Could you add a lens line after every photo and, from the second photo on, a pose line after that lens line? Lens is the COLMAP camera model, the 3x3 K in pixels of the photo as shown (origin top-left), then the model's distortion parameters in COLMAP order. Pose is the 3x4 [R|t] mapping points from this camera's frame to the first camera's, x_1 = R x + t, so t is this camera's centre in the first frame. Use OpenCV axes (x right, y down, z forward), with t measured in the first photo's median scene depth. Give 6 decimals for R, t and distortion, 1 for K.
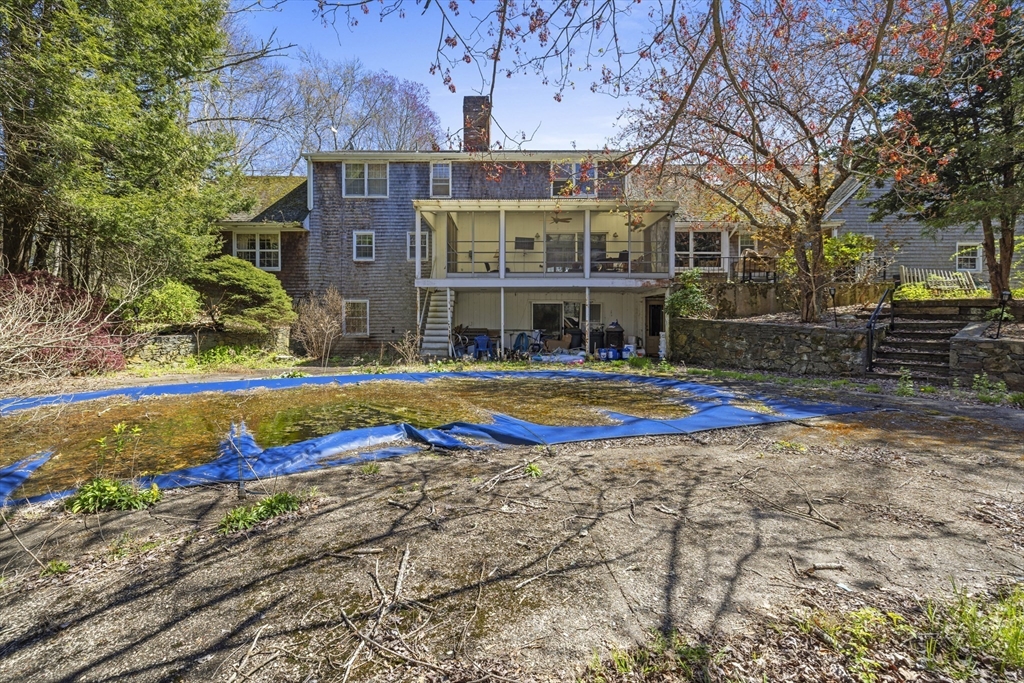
lens RADIAL K [[442.0, 0, 511.0], [0, 442.0, 326.3], [0, 0, 1]] dist [0.000756, 0.000367]
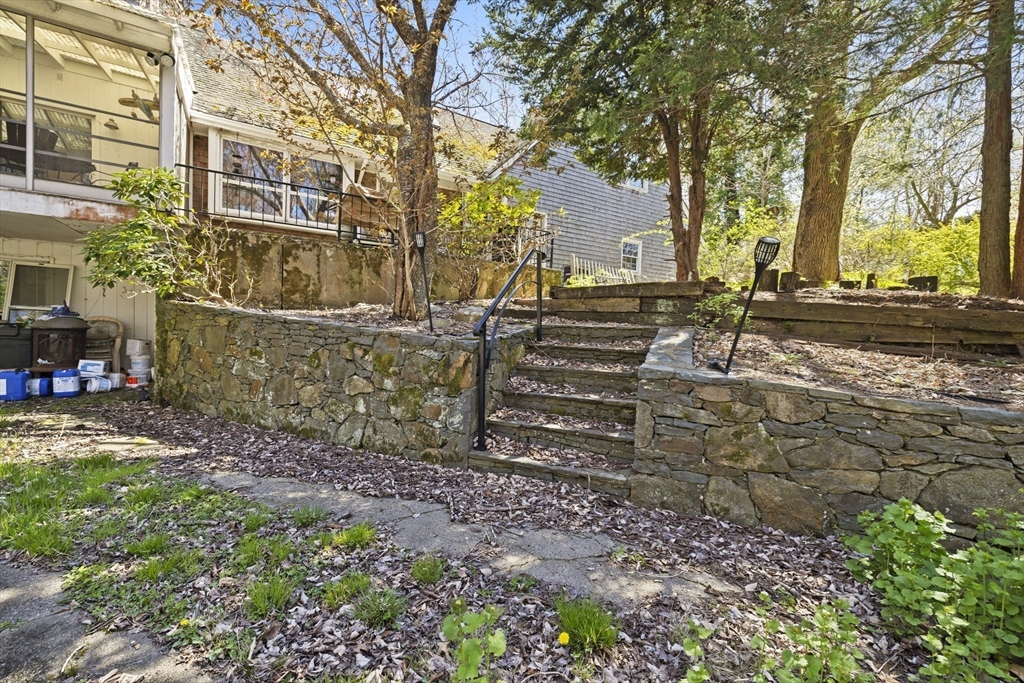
lens RADIAL K [[442.0, 0, 511.0], [0, 442.0, 326.3], [0, 0, 1]] dist [0.000756, 0.000367]
pose [[0.842675, 0.030060, 0.537583, 0.589921], [-0.031277, 0.999487, -0.006860, -0.002028], [-0.537513, -0.011033, 0.843183, 0.625628]]
